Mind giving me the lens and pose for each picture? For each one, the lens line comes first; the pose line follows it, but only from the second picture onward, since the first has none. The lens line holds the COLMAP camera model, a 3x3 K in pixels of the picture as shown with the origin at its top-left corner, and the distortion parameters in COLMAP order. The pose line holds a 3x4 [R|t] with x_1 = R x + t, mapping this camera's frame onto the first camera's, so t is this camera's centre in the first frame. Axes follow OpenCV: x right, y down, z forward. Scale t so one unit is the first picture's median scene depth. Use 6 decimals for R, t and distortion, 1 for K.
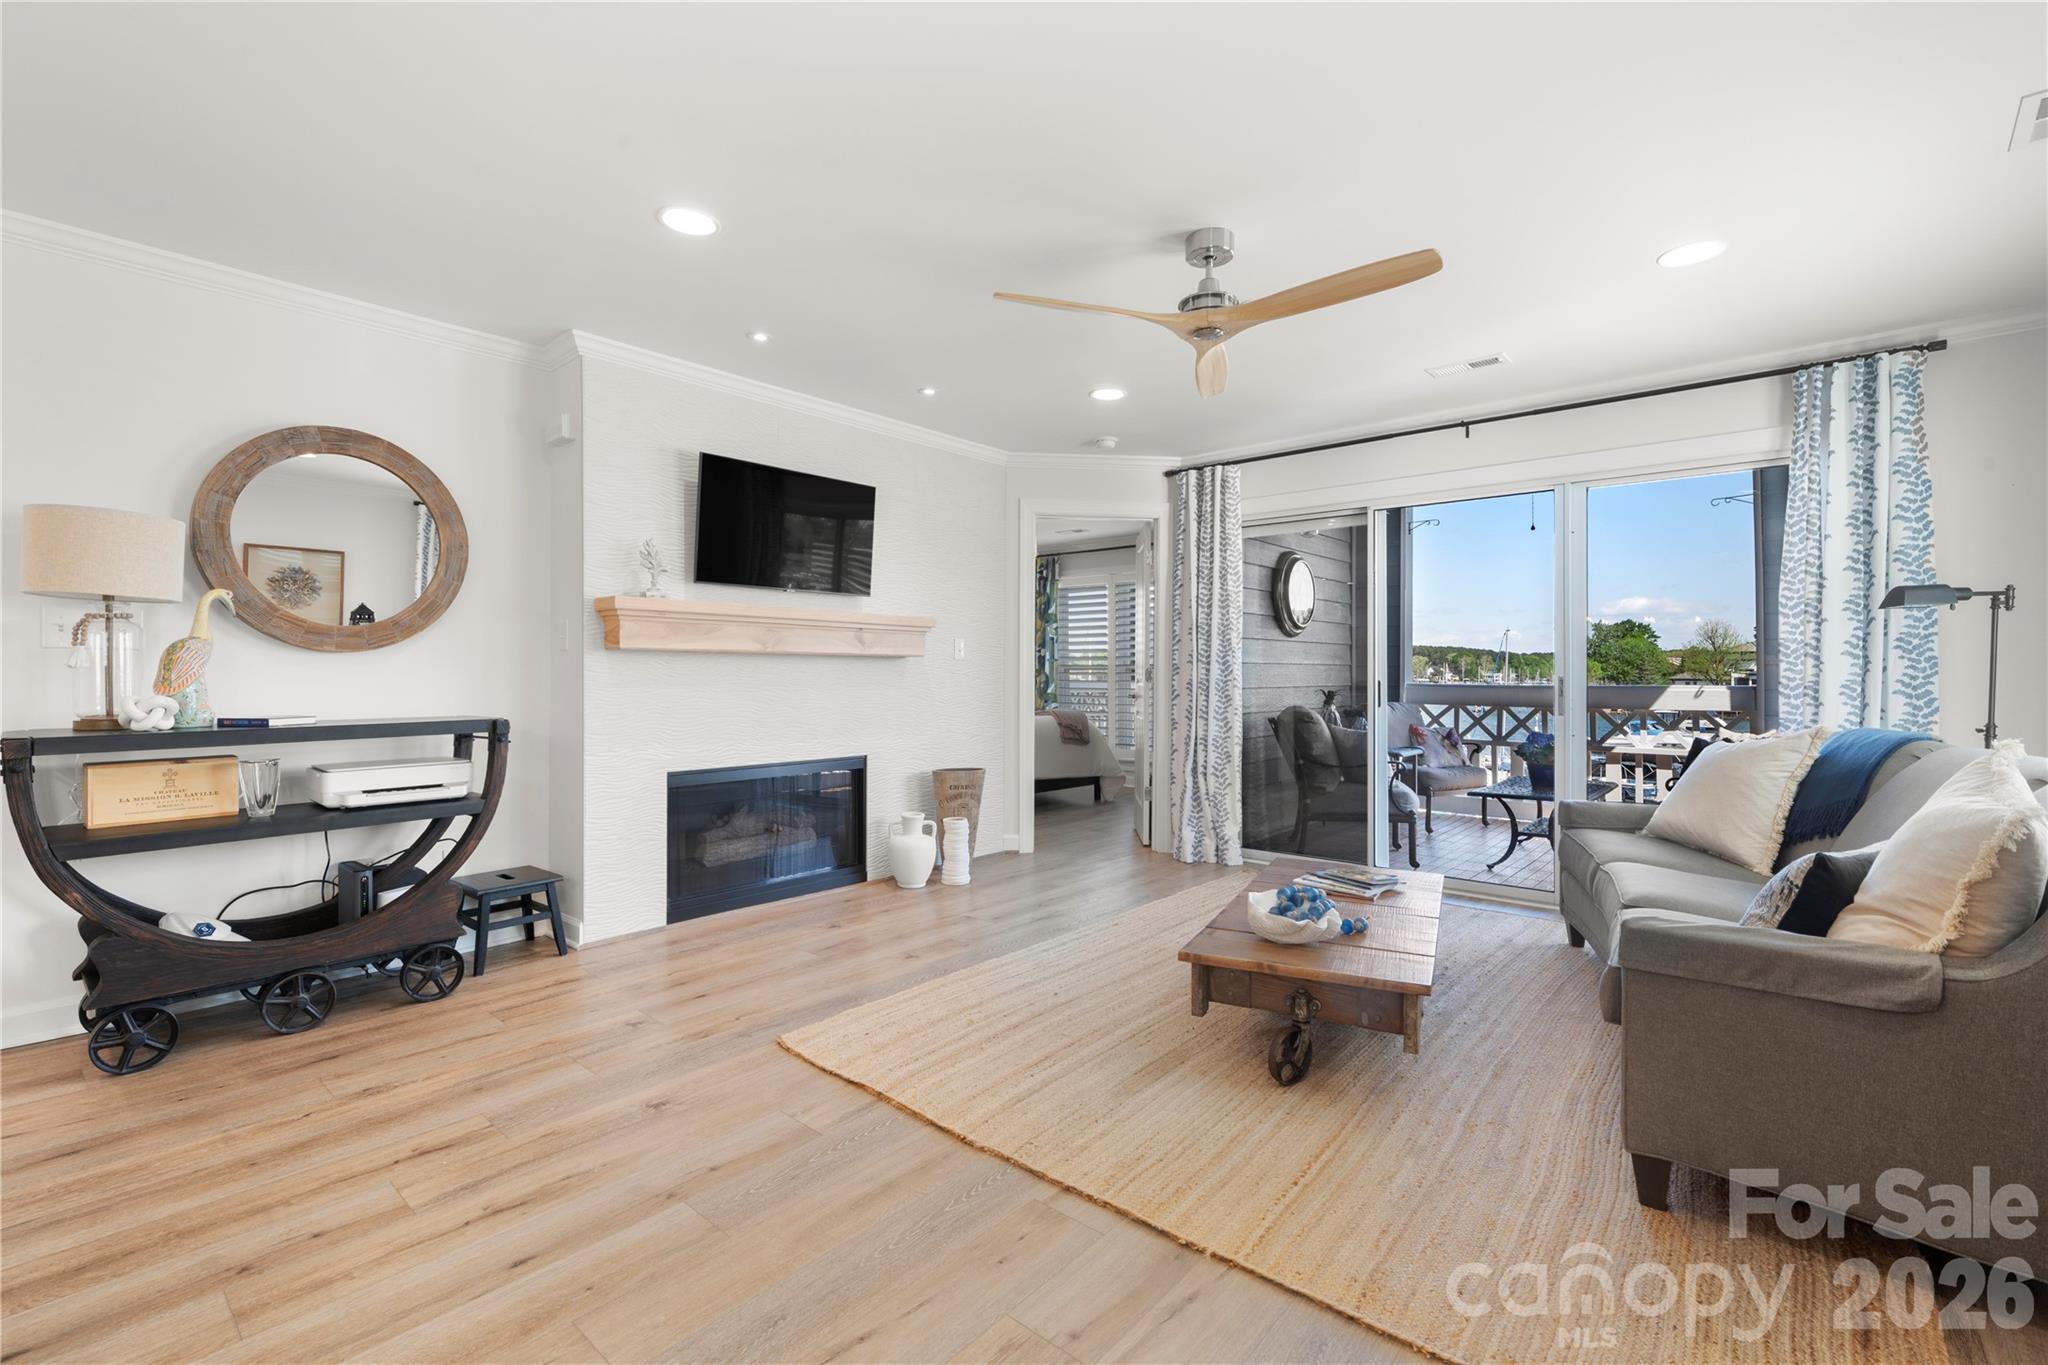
lens RADIAL K [[898.5, 0, 1014.2], [0, 898.5, 669.8], [0, 0, 1]] dist [0.000822, 0.000049]
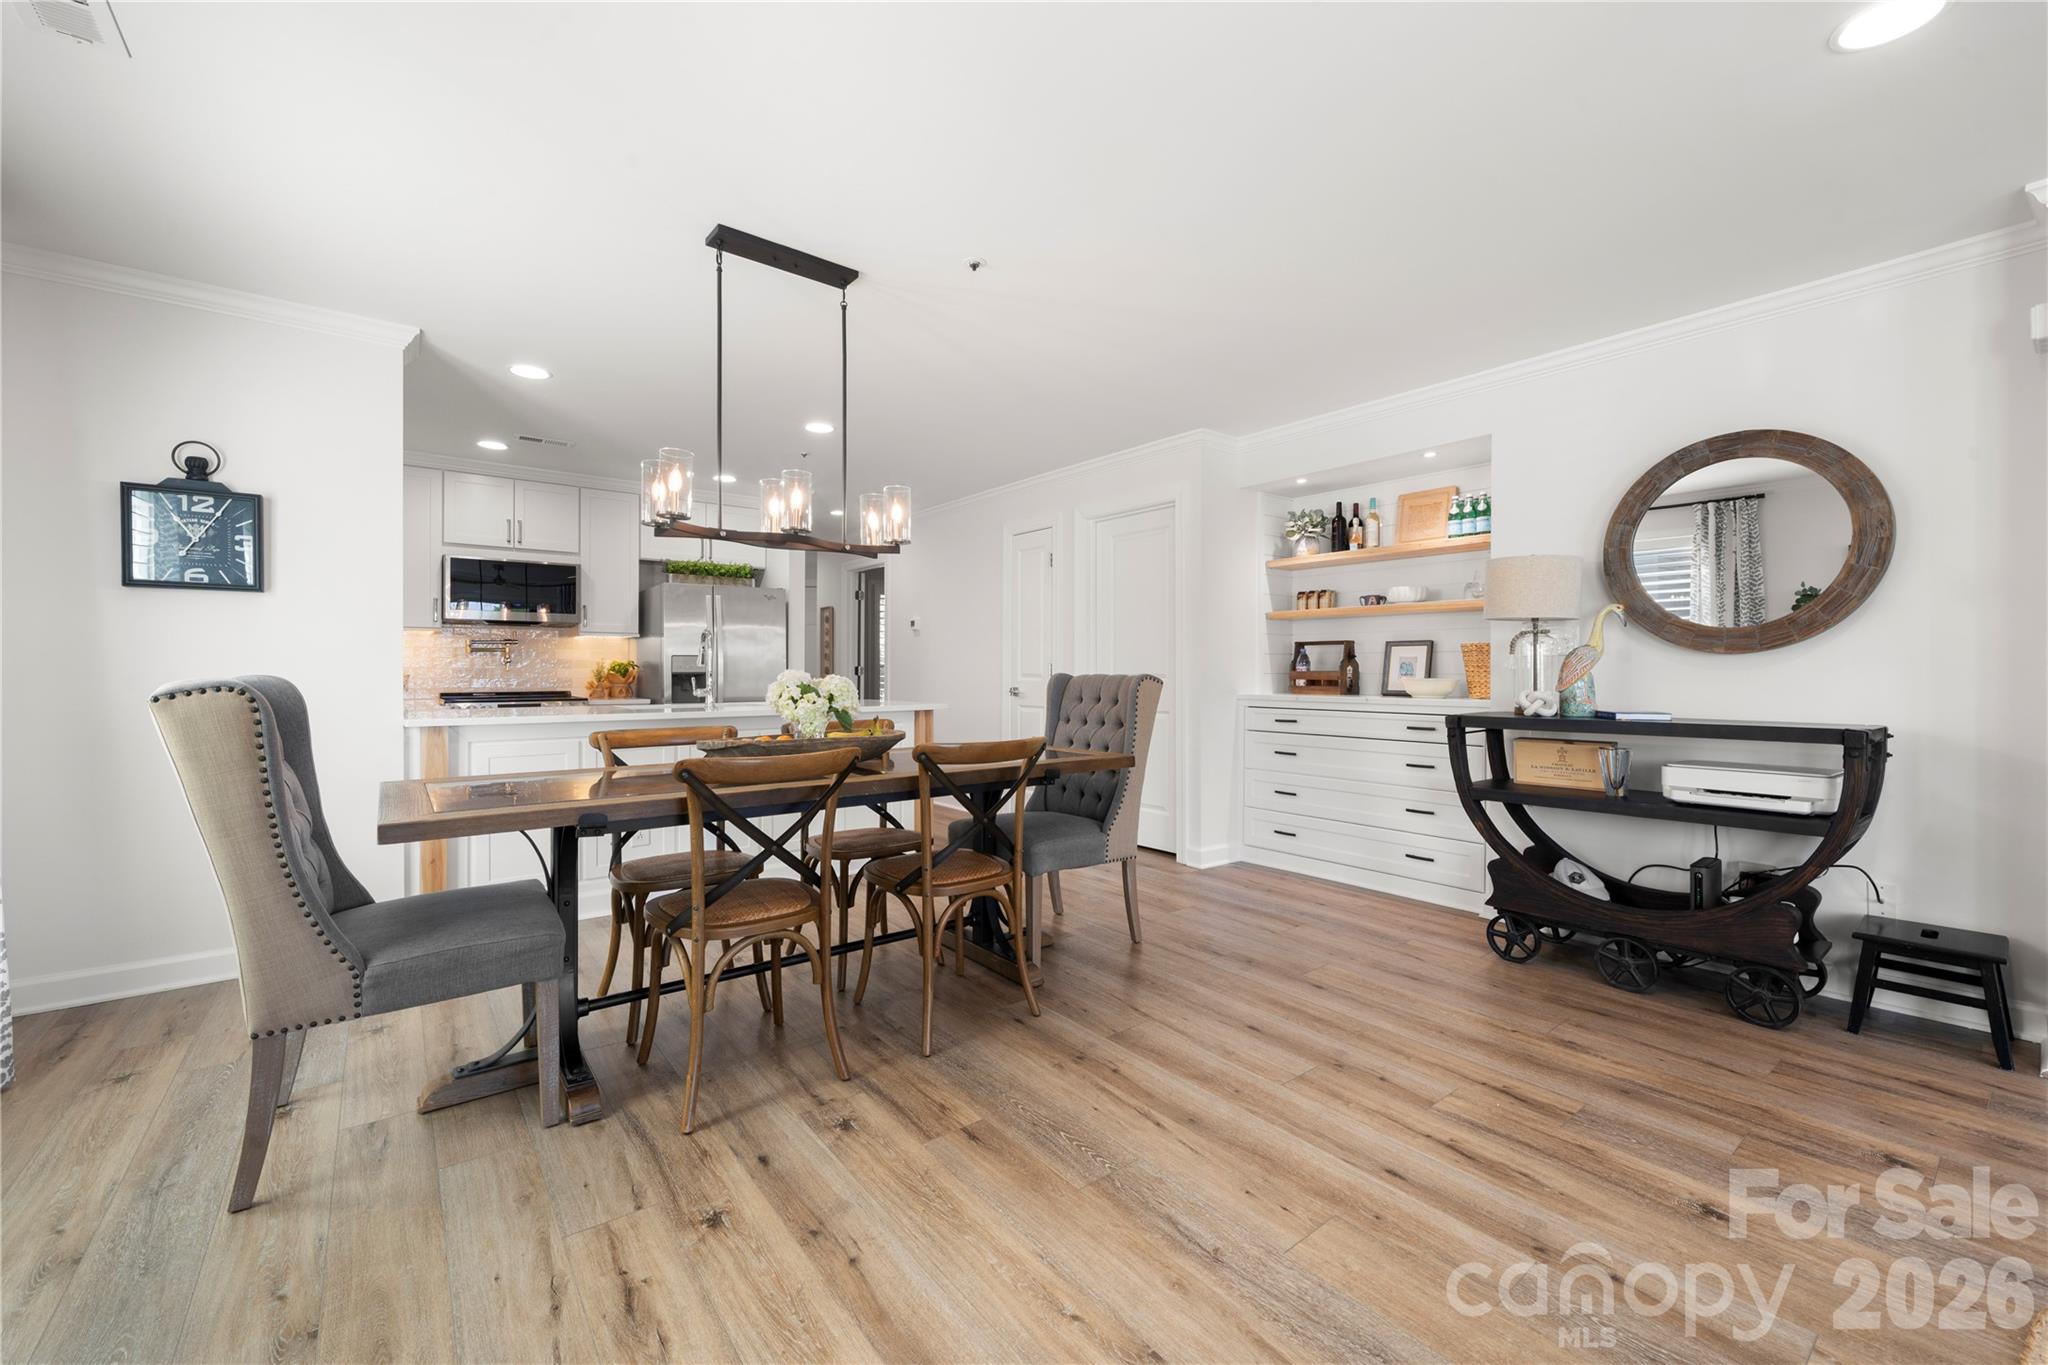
lens RADIAL K [[822.9, 0, 1013.0], [0, 822.9, 667.4], [0, 0, 1]] dist [0.000148, 0.000020]
pose [[-0.203691, -0.006450, -0.979014, 0.202260], [0.001405, 0.999975, -0.006881, 0.000914], [0.979034, -0.002777, -0.203677, 0.242024]]
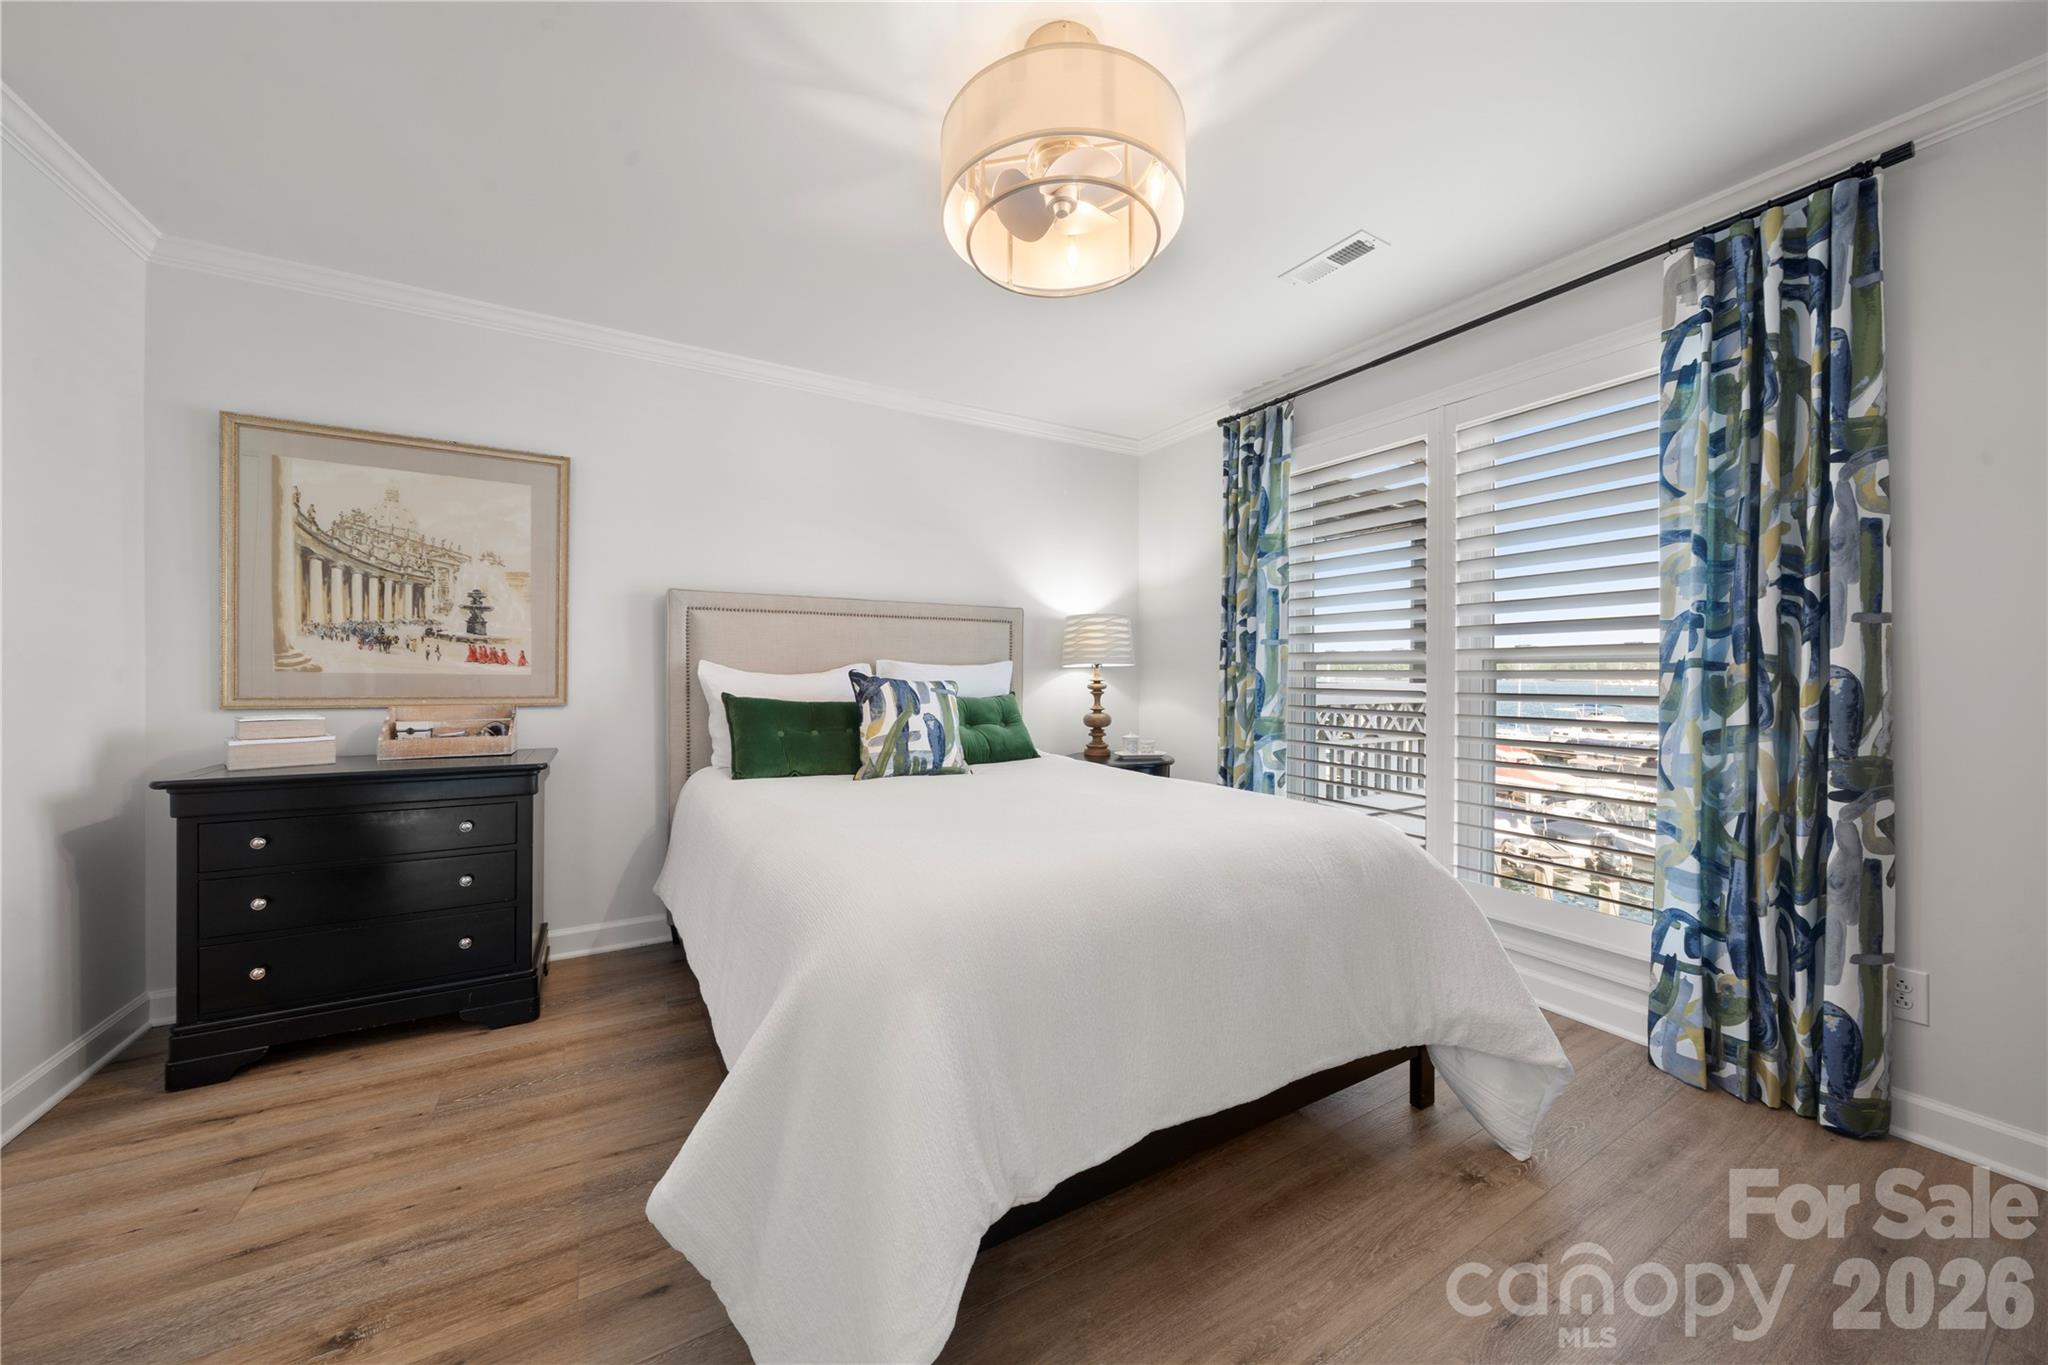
lens RADIAL K [[694.2, 0, 1027.2], [0, 694.2, 687.4], [0, 0, 1]] dist [-0.008166, -0.000002]
pose [[0.950209, 0.006845, -0.311537, 0.059210], [-0.001197, 0.999832, 0.018317, 0.009071], [0.311610, -0.017032, 0.950057, 1.134505]]
